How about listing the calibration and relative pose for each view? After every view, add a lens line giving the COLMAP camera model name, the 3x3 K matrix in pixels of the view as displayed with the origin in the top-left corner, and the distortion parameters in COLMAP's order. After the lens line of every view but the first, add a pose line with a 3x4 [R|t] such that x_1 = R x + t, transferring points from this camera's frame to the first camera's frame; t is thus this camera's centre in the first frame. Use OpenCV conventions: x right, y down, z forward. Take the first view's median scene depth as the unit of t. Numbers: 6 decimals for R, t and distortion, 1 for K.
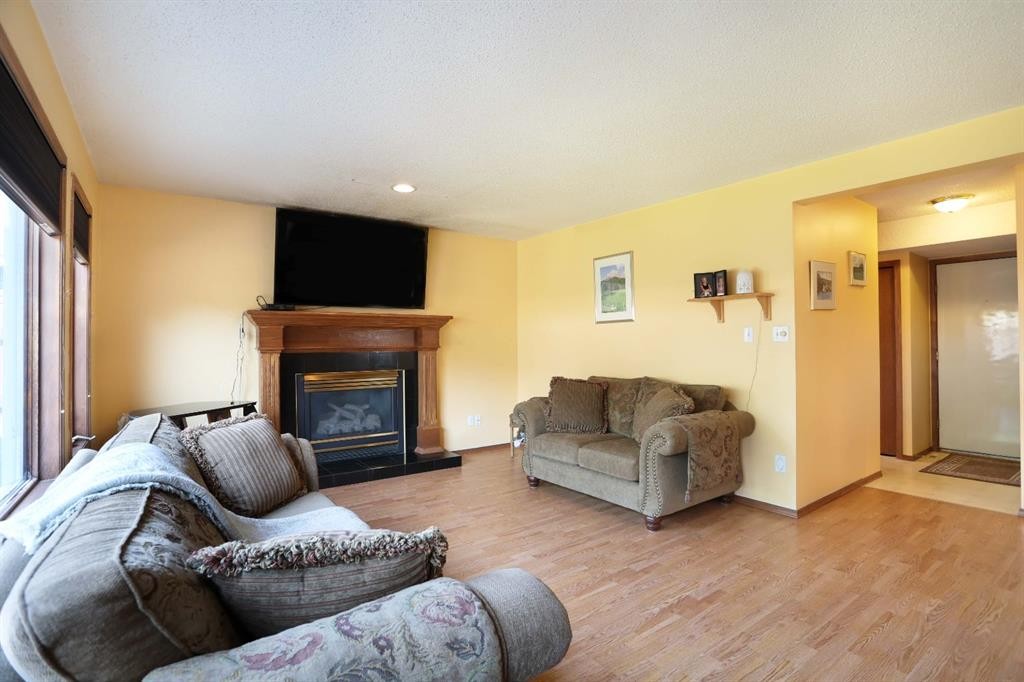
lens RADIAL K [[506.3, 0, 516.1], [0, 506.3, 337.1], [0, 0, 1]] dist [-0.066485, 0.024532]
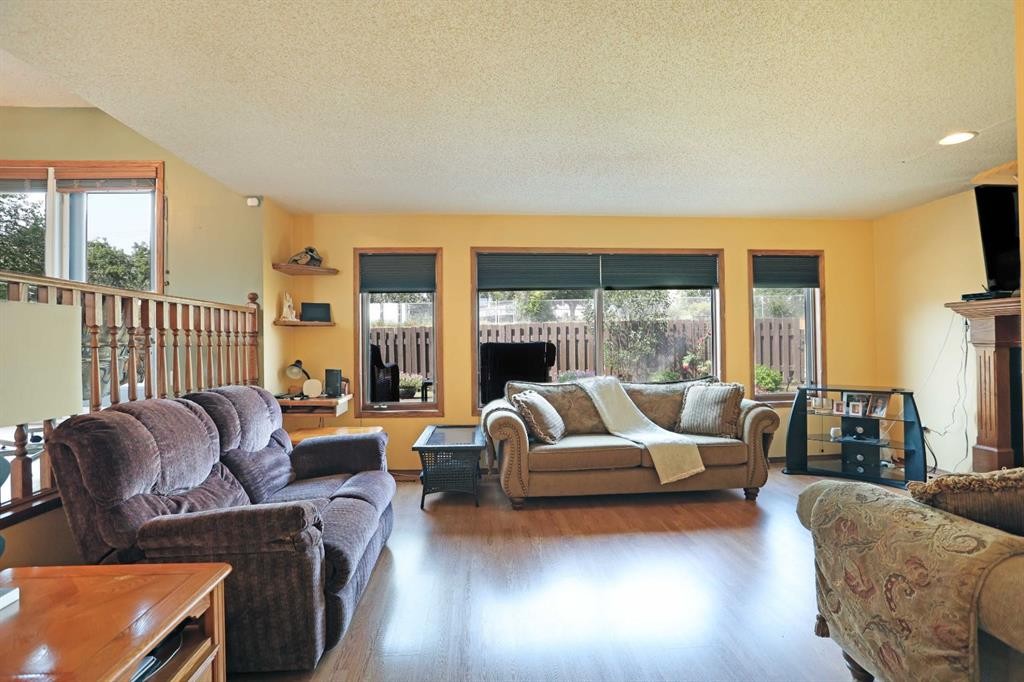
lens RADIAL K [[501.6, 0, 508.1], [0, 501.6, 336.9], [0, 0, 1]] dist [-0.069196, 0.030118]
pose [[-0.550598, 0.003789, -0.834762, 0.713976], [0.022331, 0.999699, -0.010192, 0.003920], [0.834472, -0.024253, -0.550516, 0.747978]]
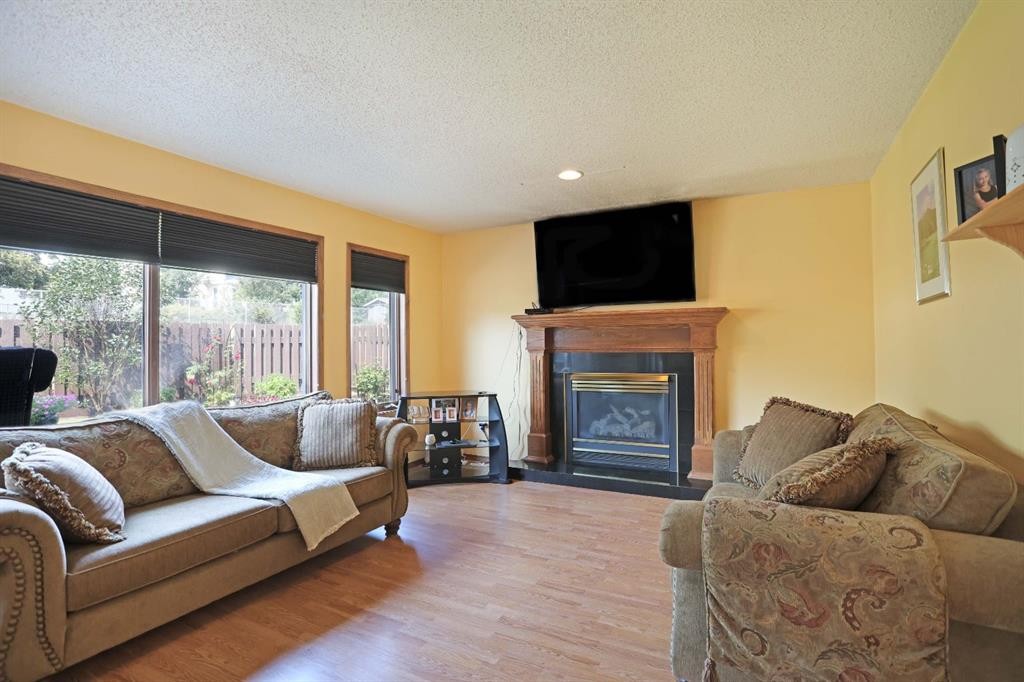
lens RADIAL K [[501.6, 0, 508.1], [0, 501.6, 336.9], [0, 0, 1]] dist [-0.069196, 0.030118]
pose [[0.416744, -0.011981, -0.908945, 0.497038], [0.013668, 0.999883, -0.006912, 0.004186], [0.908921, -0.009543, 0.416858, 0.464489]]
